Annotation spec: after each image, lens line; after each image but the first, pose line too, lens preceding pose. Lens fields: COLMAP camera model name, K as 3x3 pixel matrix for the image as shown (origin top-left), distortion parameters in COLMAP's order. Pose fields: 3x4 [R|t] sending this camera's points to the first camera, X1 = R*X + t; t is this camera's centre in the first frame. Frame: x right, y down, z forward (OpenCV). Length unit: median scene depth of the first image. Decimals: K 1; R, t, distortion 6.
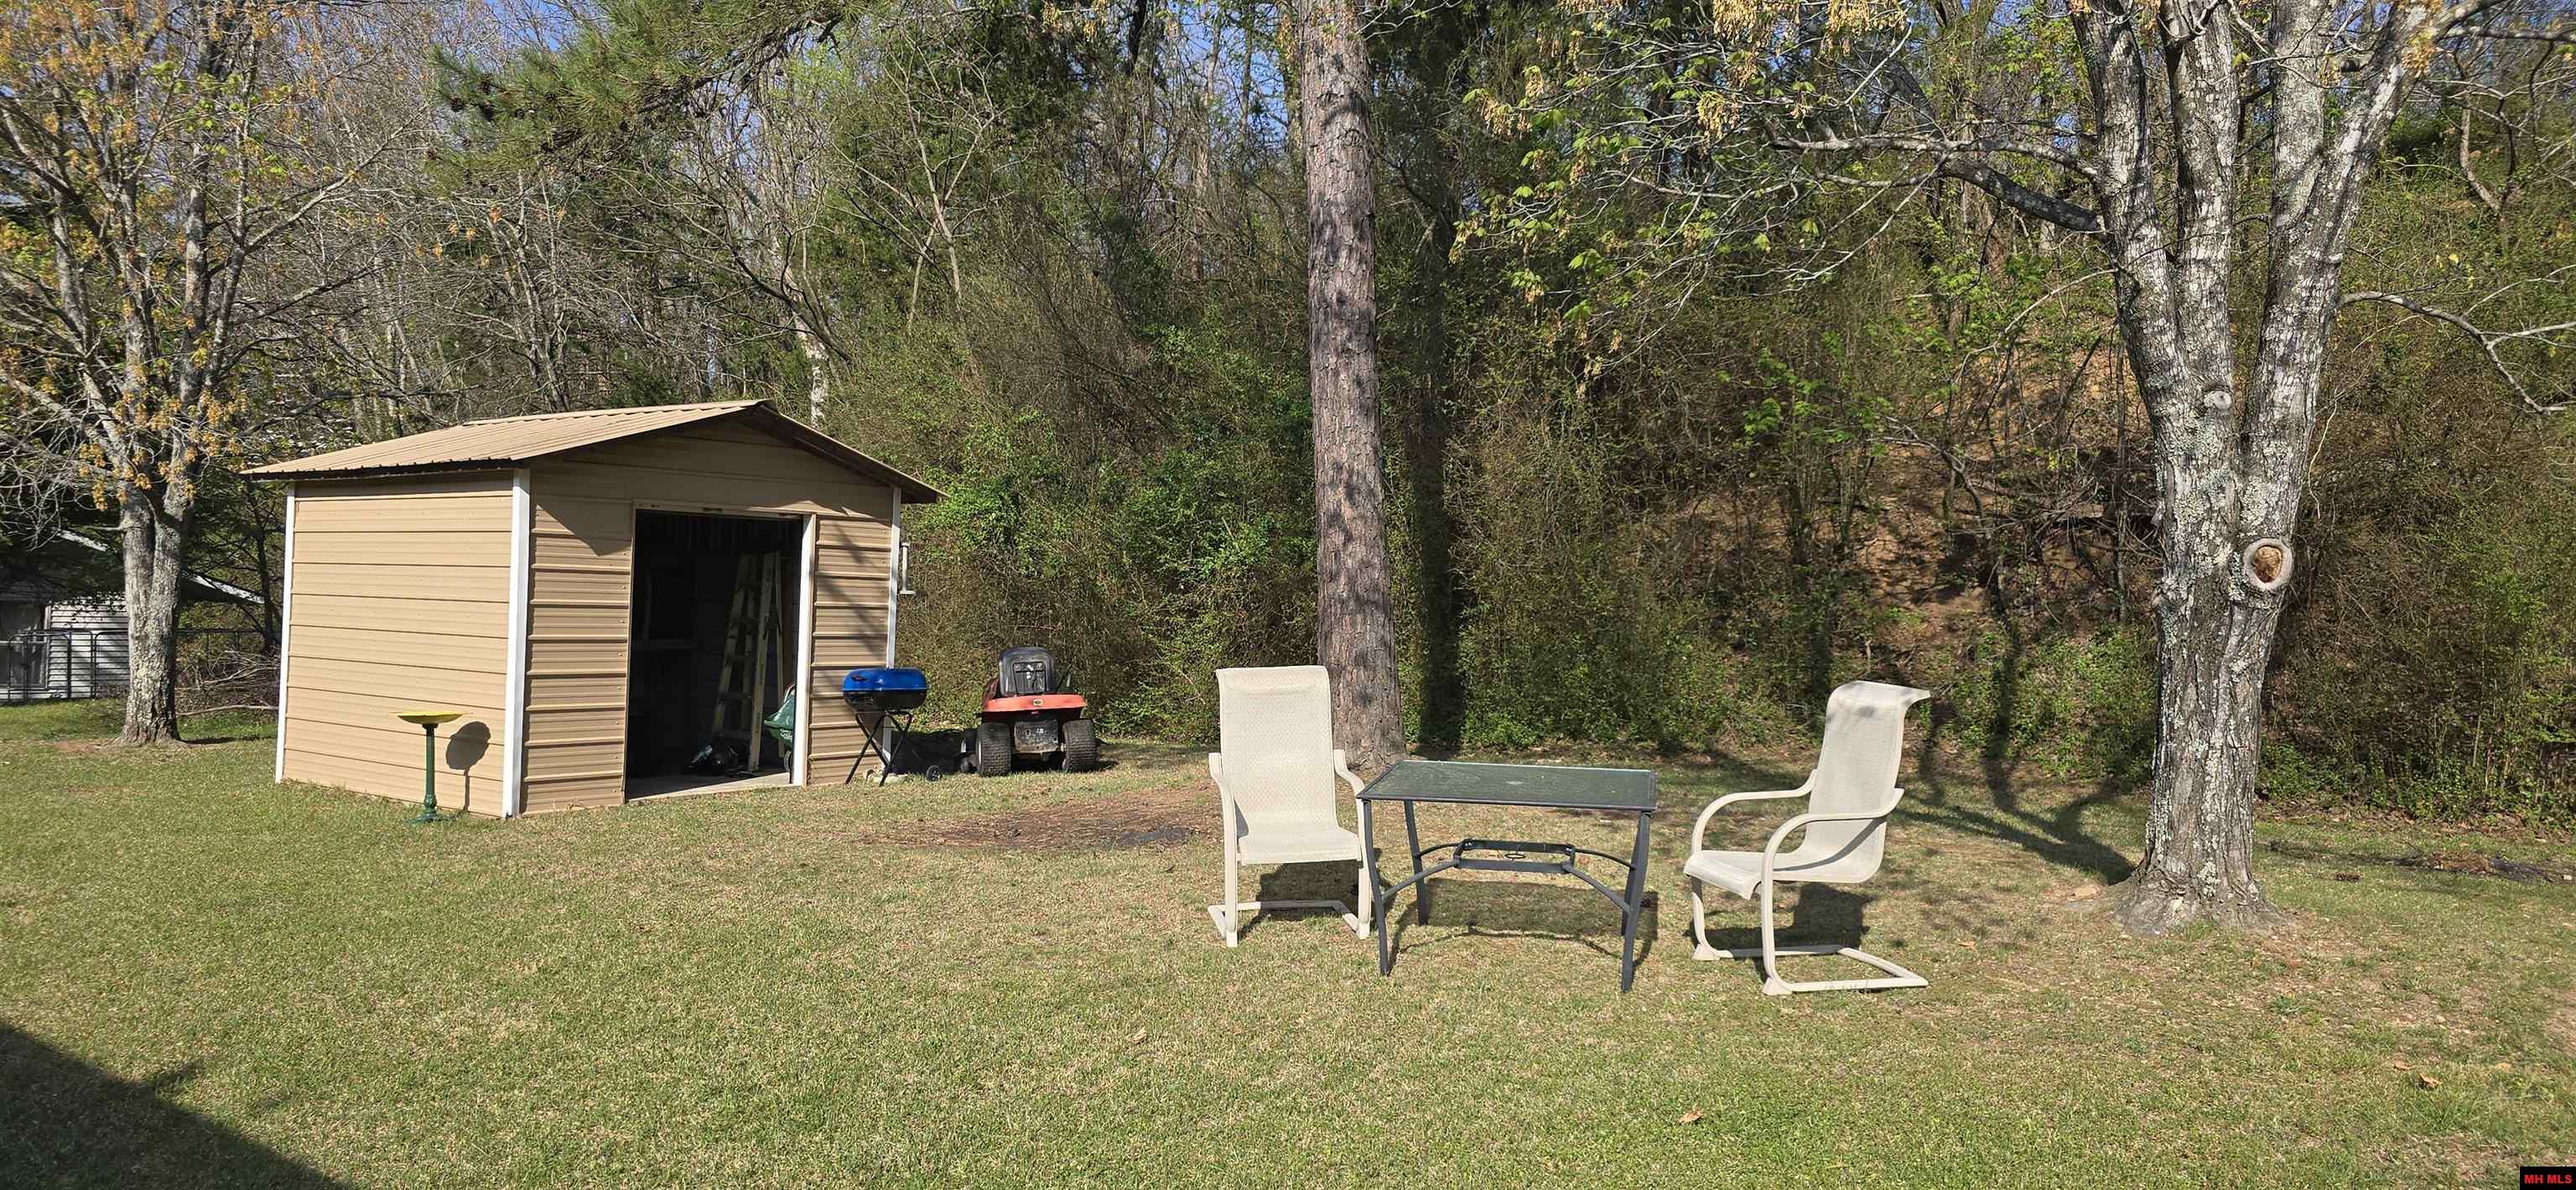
lens RADIAL K [[1722.6, 0, 1285.7], [0, 1722.6, 591.0], [0, 0, 1]] dist [0.068713, -0.074728]
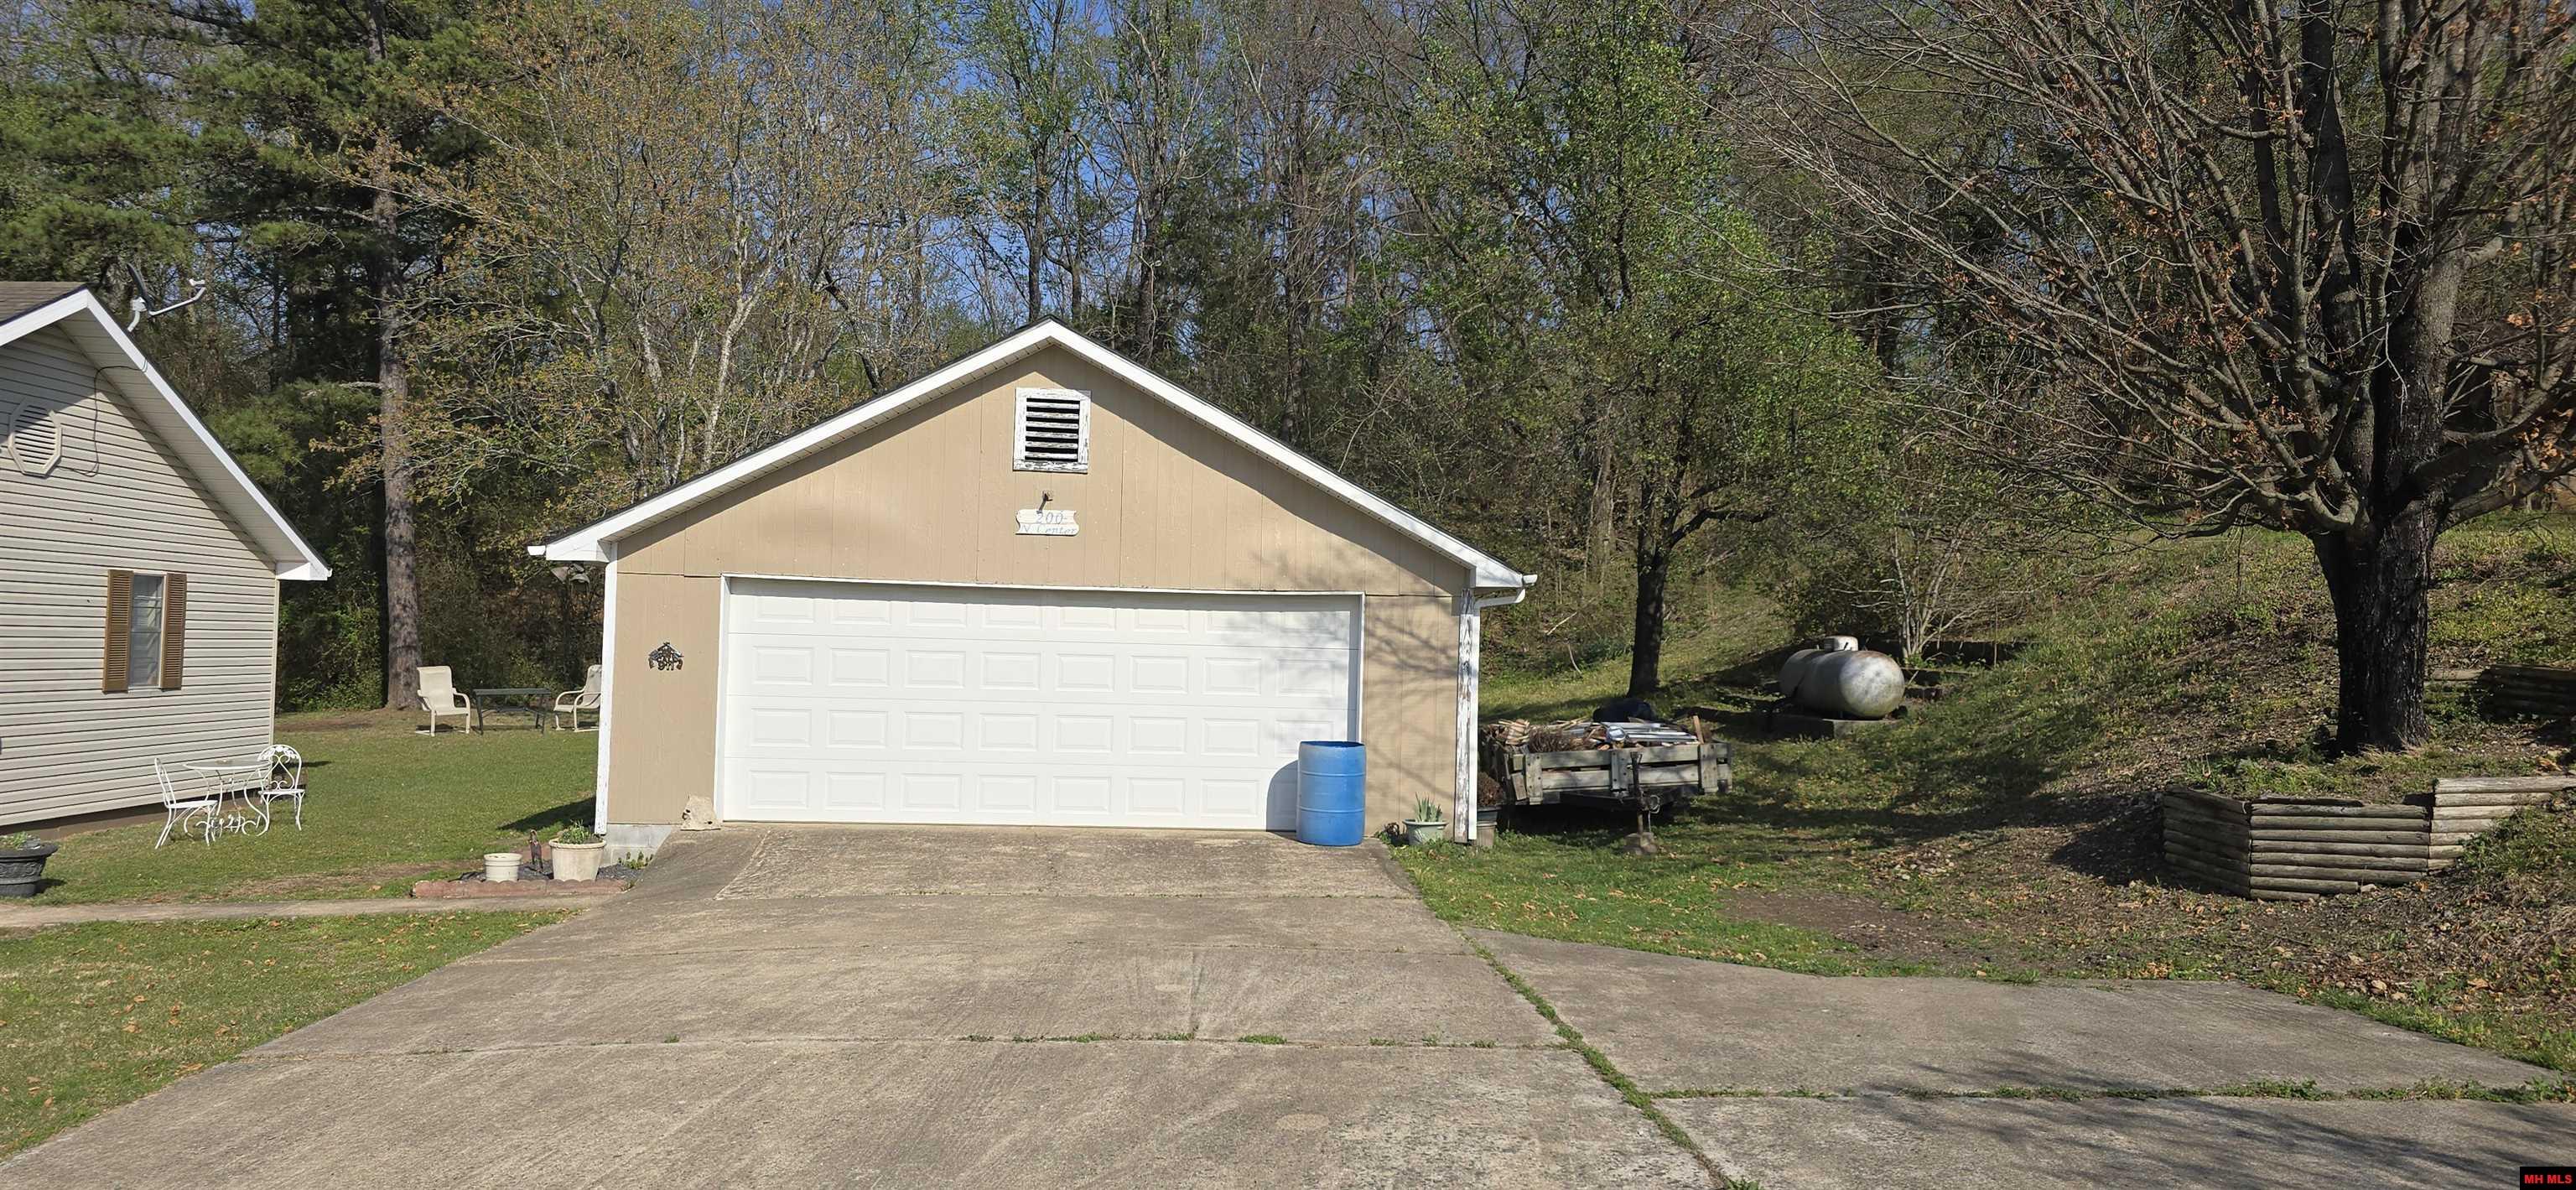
lens RADIAL K [[1722.6, 0, 1291.9], [0, 1722.6, 594.3], [0, 0, 1]] dist [0.068713, -0.074728]
pose [[0.763210, -0.000918, 0.646149, -0.681885], [0.006216, 0.999963, -0.005921, -0.052899], [-0.646120, 0.008535, 0.763188, -2.042004]]
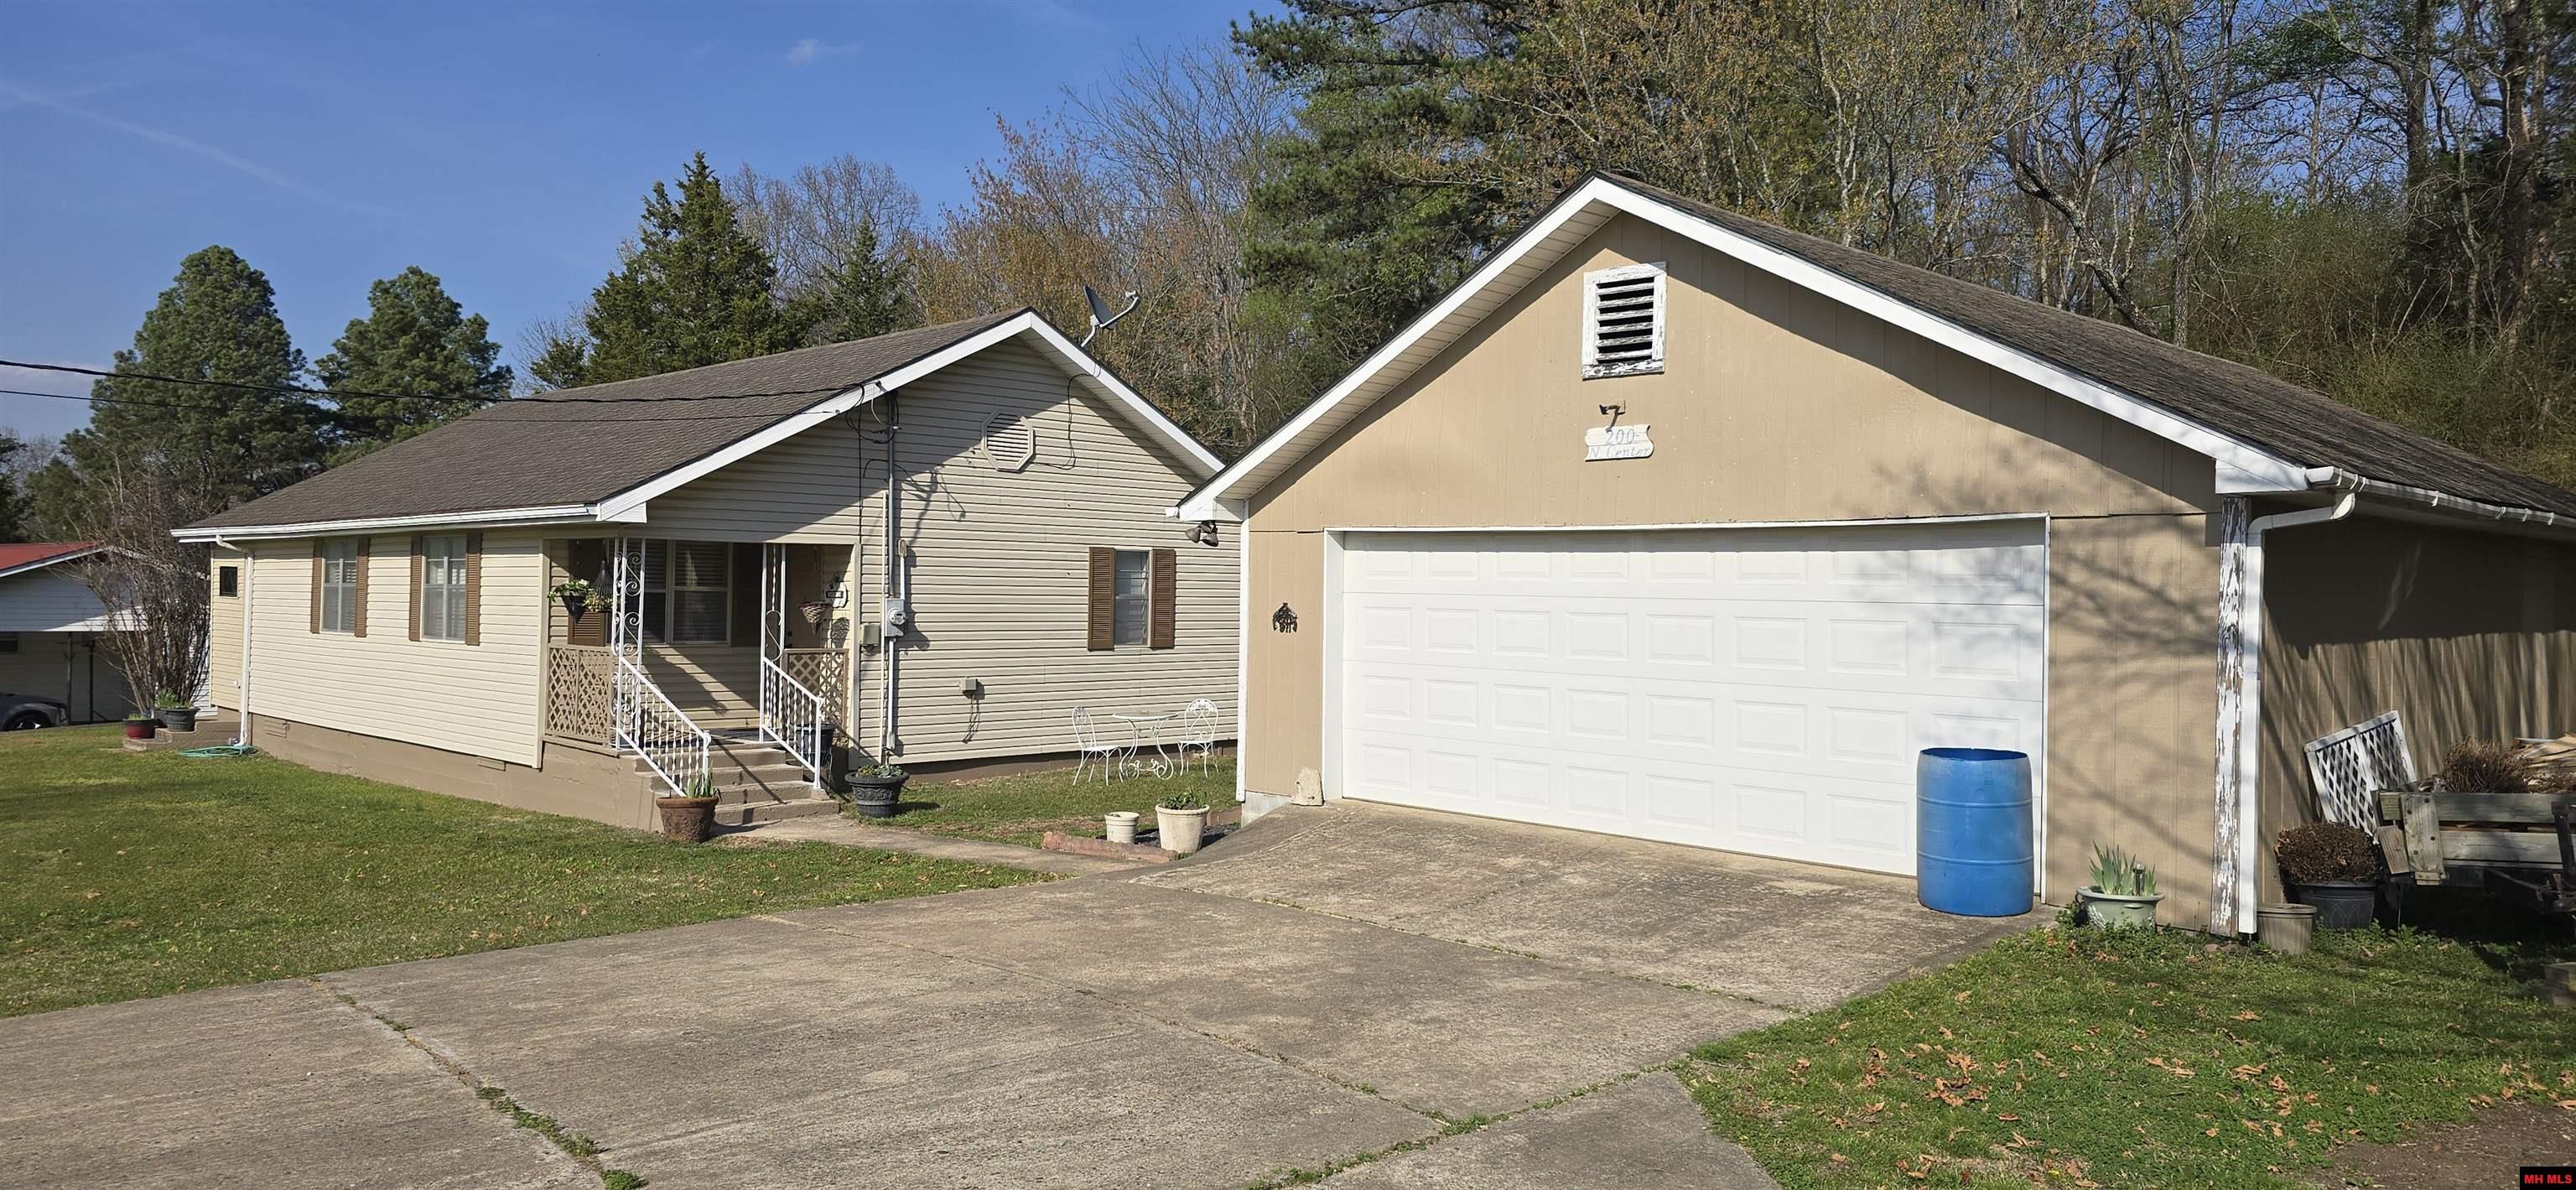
lens RADIAL K [[1722.6, 0, 1290.9], [0, 1722.6, 588.2], [0, 0, 1]] dist [0.068713, -0.074728]
pose [[0.989940, -0.026142, -0.139050, -0.032917], [0.025551, 0.999655, -0.006040, -0.031154], [0.139160, 0.002427, 0.990267, -1.942463]]
